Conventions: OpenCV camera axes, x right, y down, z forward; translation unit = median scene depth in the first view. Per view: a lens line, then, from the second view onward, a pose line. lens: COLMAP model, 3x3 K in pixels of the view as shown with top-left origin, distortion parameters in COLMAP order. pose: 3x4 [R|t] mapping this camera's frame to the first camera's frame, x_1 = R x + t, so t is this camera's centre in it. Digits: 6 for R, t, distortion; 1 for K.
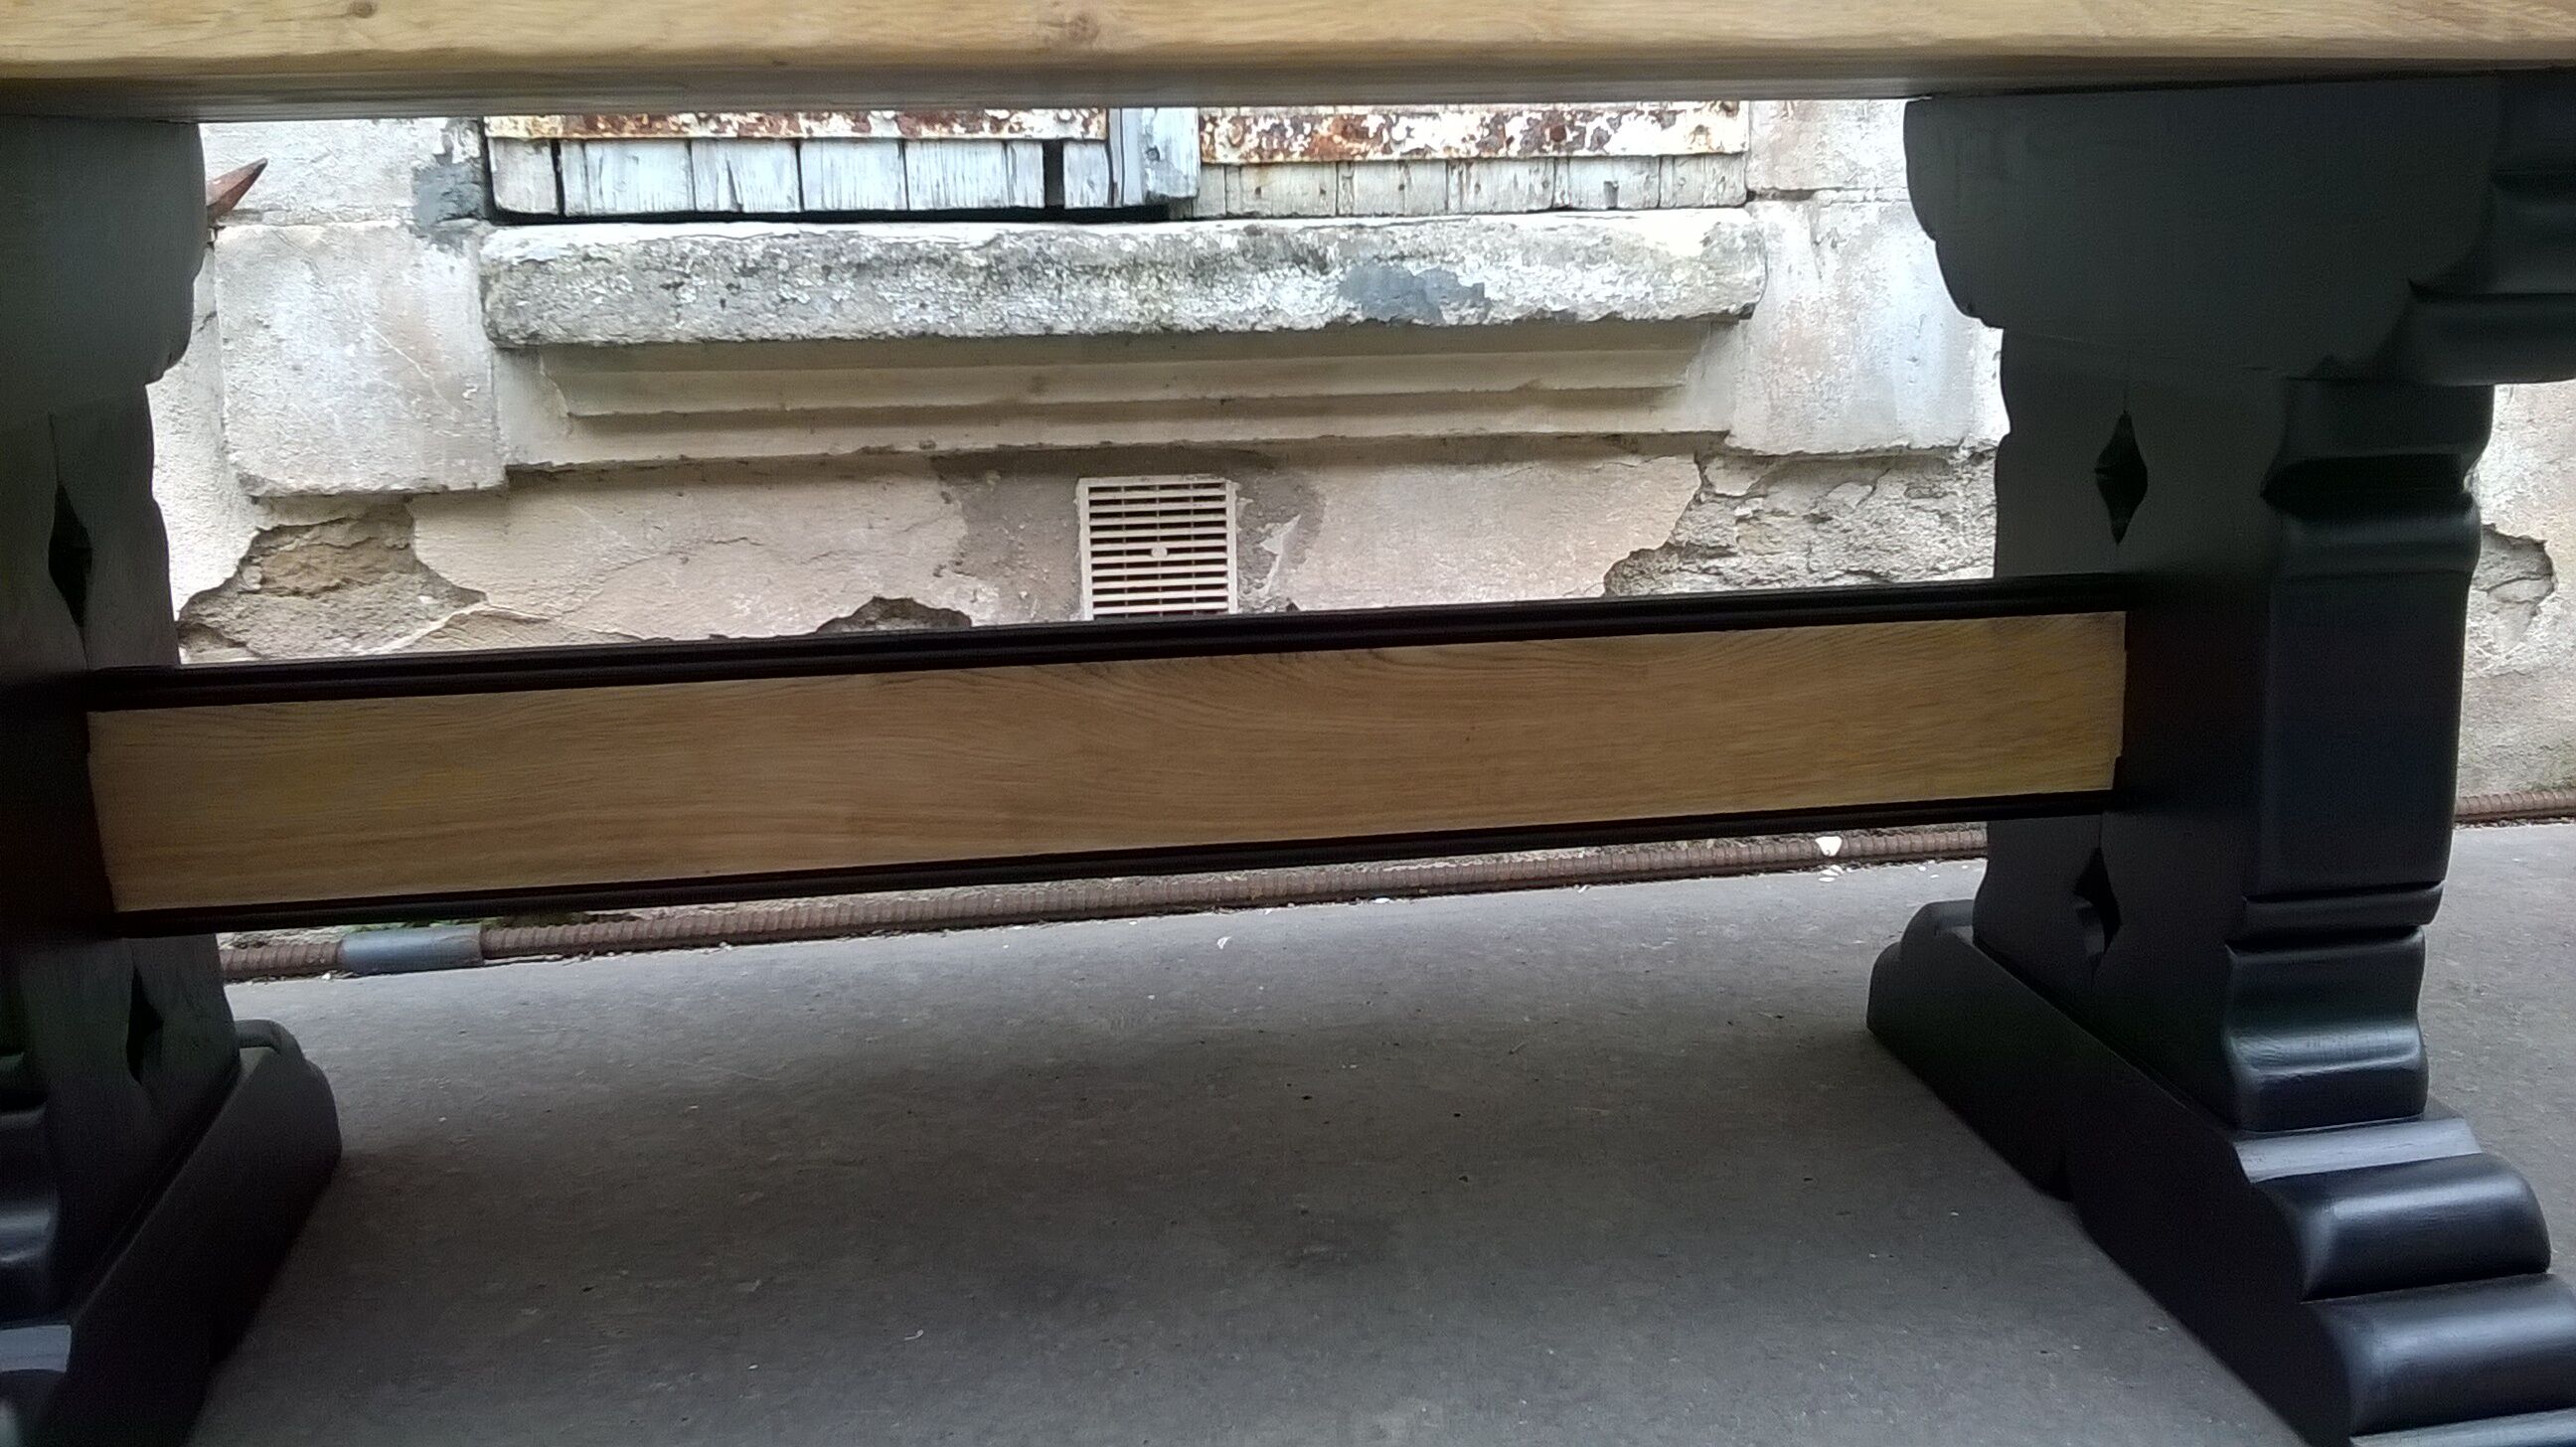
lens RADIAL K [[2307.5, 0, 1310.0], [0, 2307.5, 690.5], [0, 0, 1]] dist [0.050374, -0.201093]
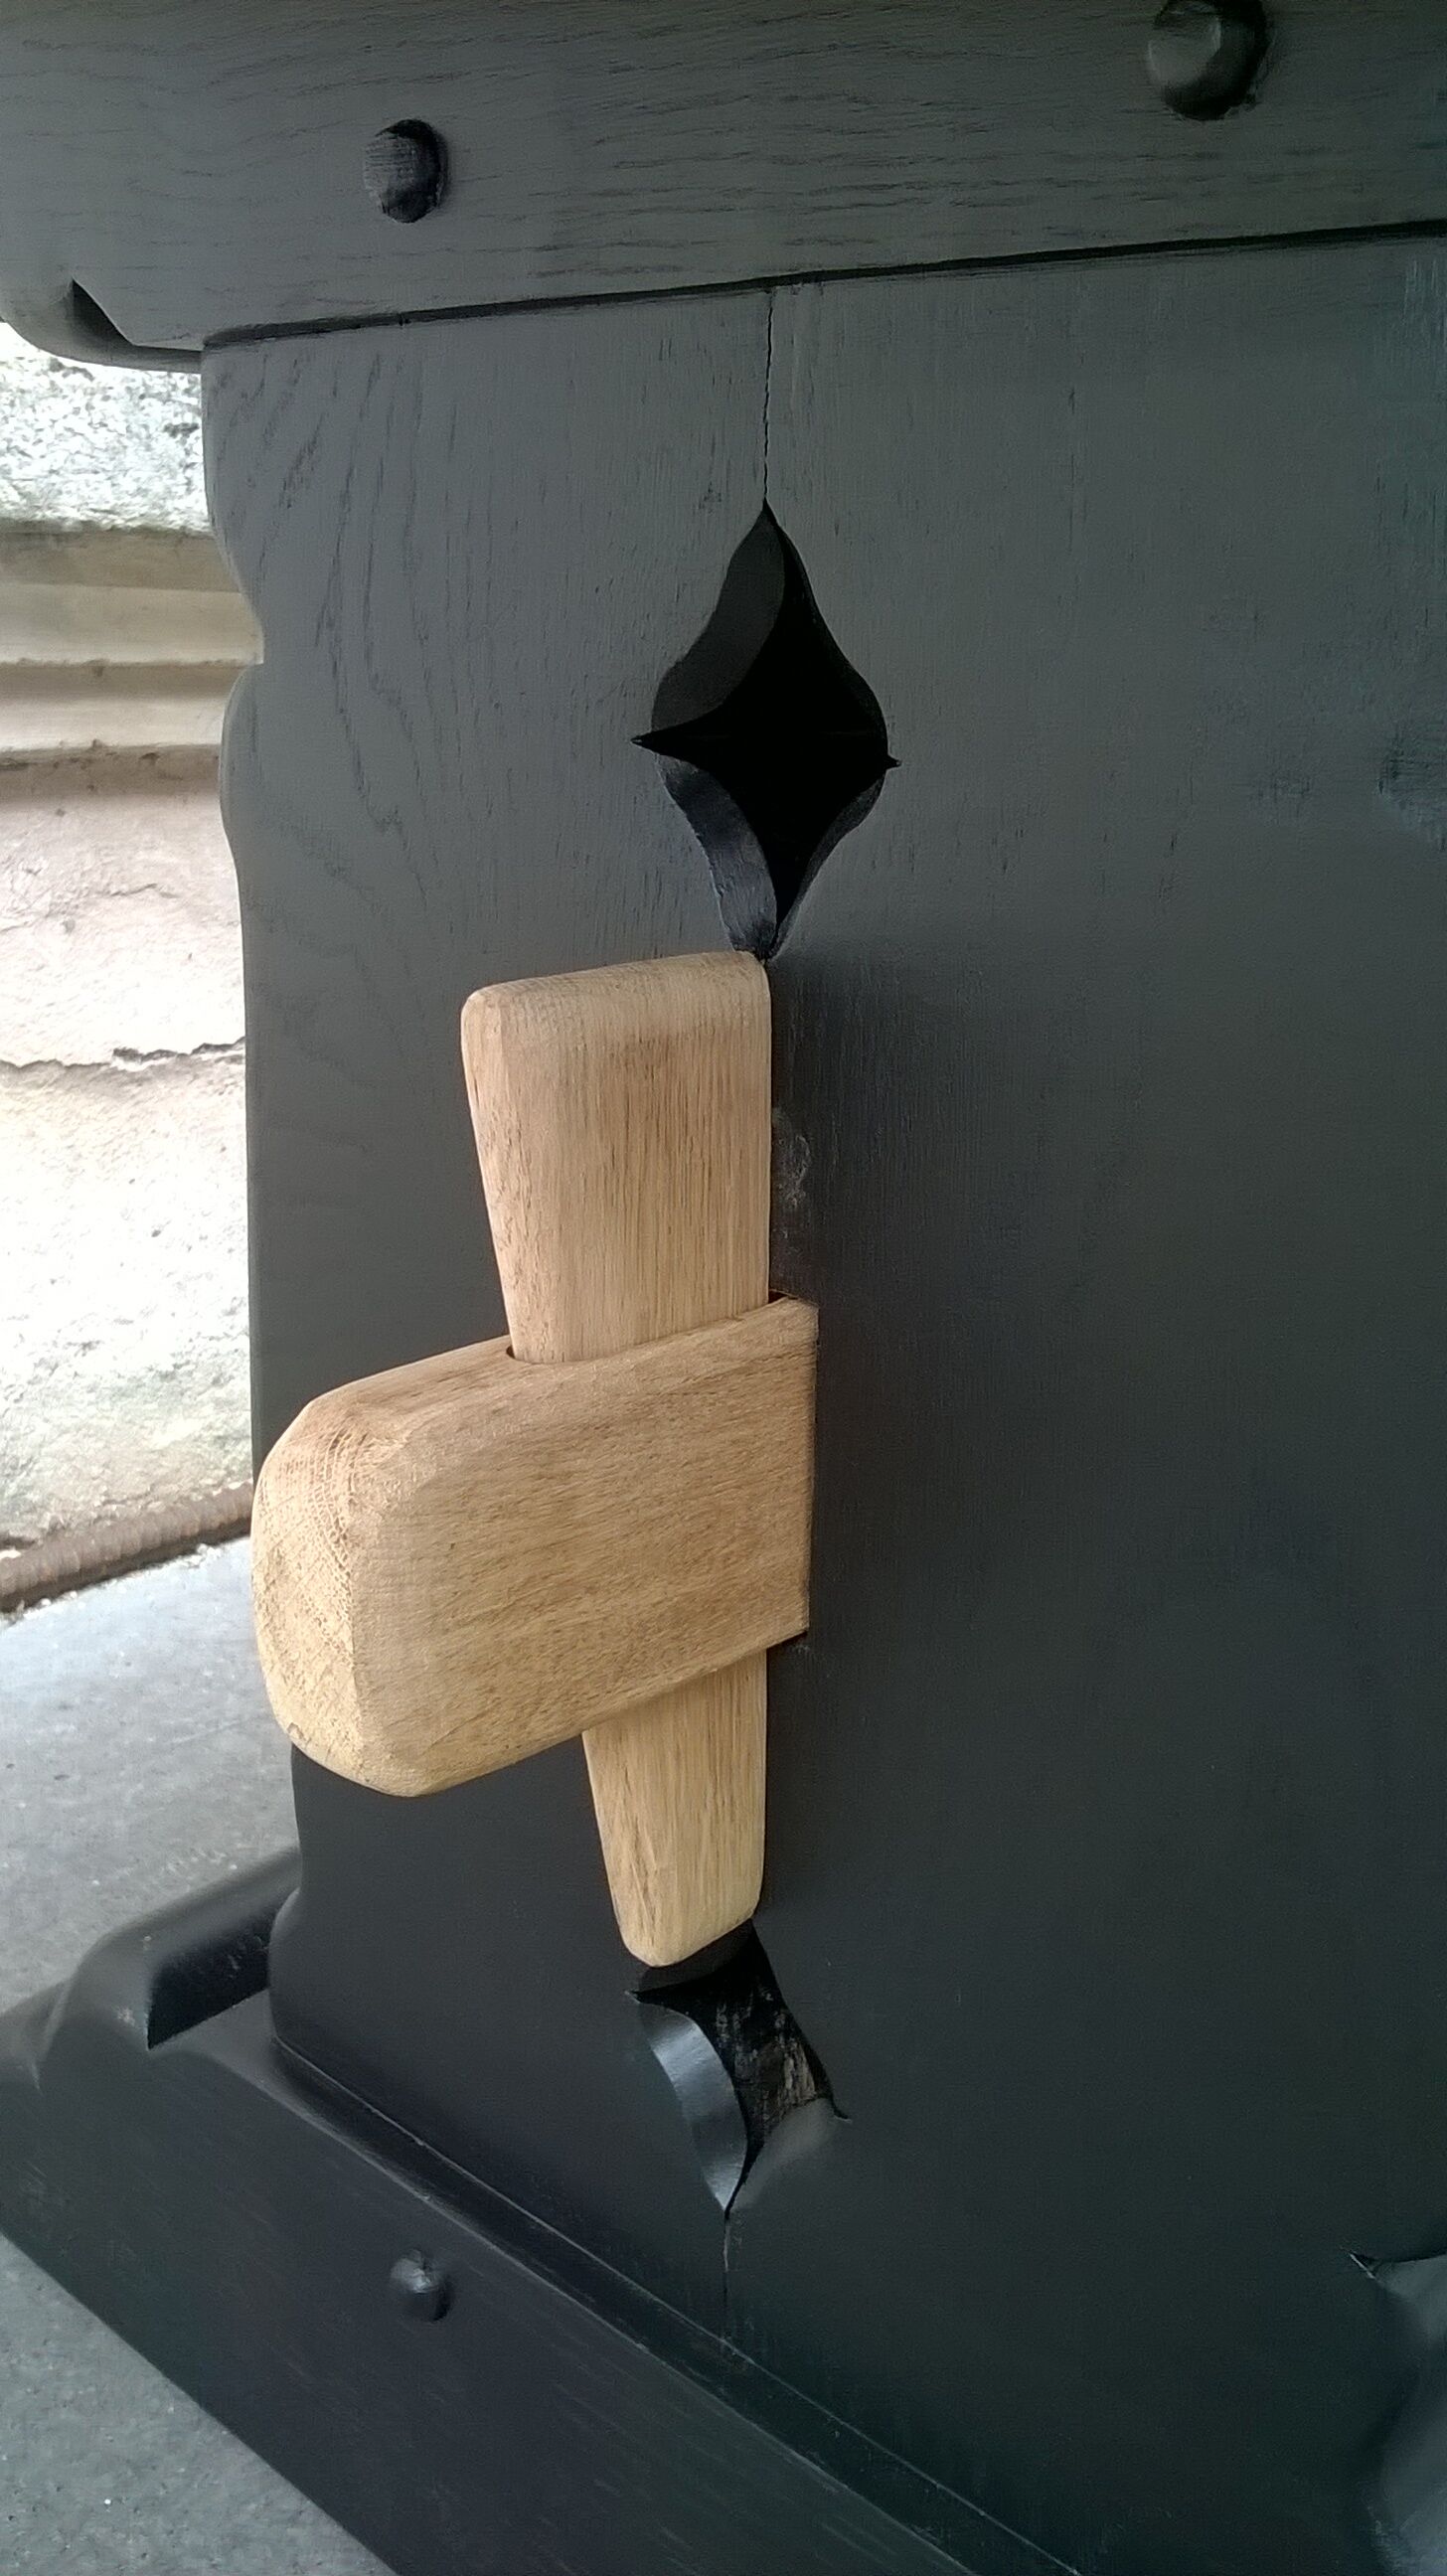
lens RADIAL K [[2307.5, 0, 744.9], [0, 2307.5, 1275.0], [0, 0, 1]] dist [0.050374, -0.201093]
pose [[0.782913, -0.138750, 0.606461, -0.516239], [0.106854, 0.990317, 0.088627, -0.001670], [-0.612886, -0.004584, 0.790158, 0.432222]]
